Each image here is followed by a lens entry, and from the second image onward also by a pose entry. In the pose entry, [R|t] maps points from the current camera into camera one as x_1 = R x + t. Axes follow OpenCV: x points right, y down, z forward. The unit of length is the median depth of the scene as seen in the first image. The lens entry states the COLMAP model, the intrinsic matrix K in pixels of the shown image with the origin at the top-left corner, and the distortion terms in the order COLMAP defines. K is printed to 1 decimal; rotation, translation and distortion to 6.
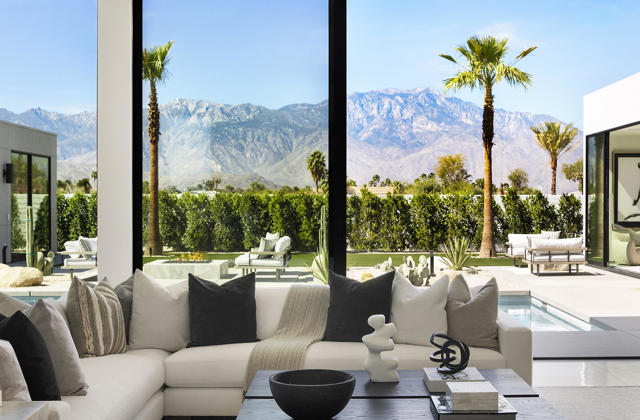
lens RADIAL K [[946.0, 0, 320.1], [0, 946.0, 209.1], [0, 0, 1]] dist [-0.182461, 0.000000]
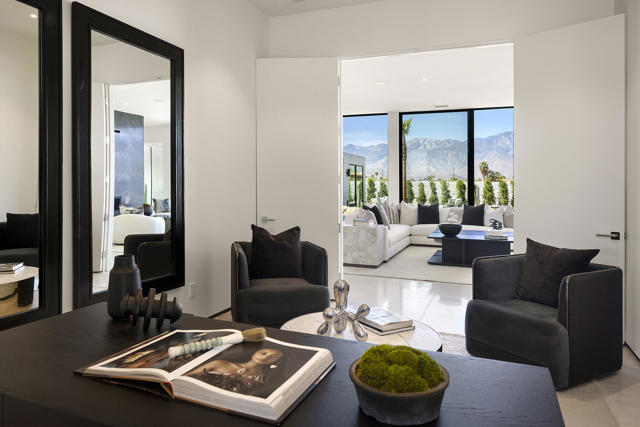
lens RADIAL K [[442.7, 0, 319.2], [0, 442.7, 209.9], [0, 0, 1]] dist [-0.003717, -0.000197]
pose [[0.935837, 0.022464, -0.351715, 0.022811], [-0.006589, 0.998907, 0.046269, 0.006351], [0.352370, -0.040983, 0.934963, -0.157590]]
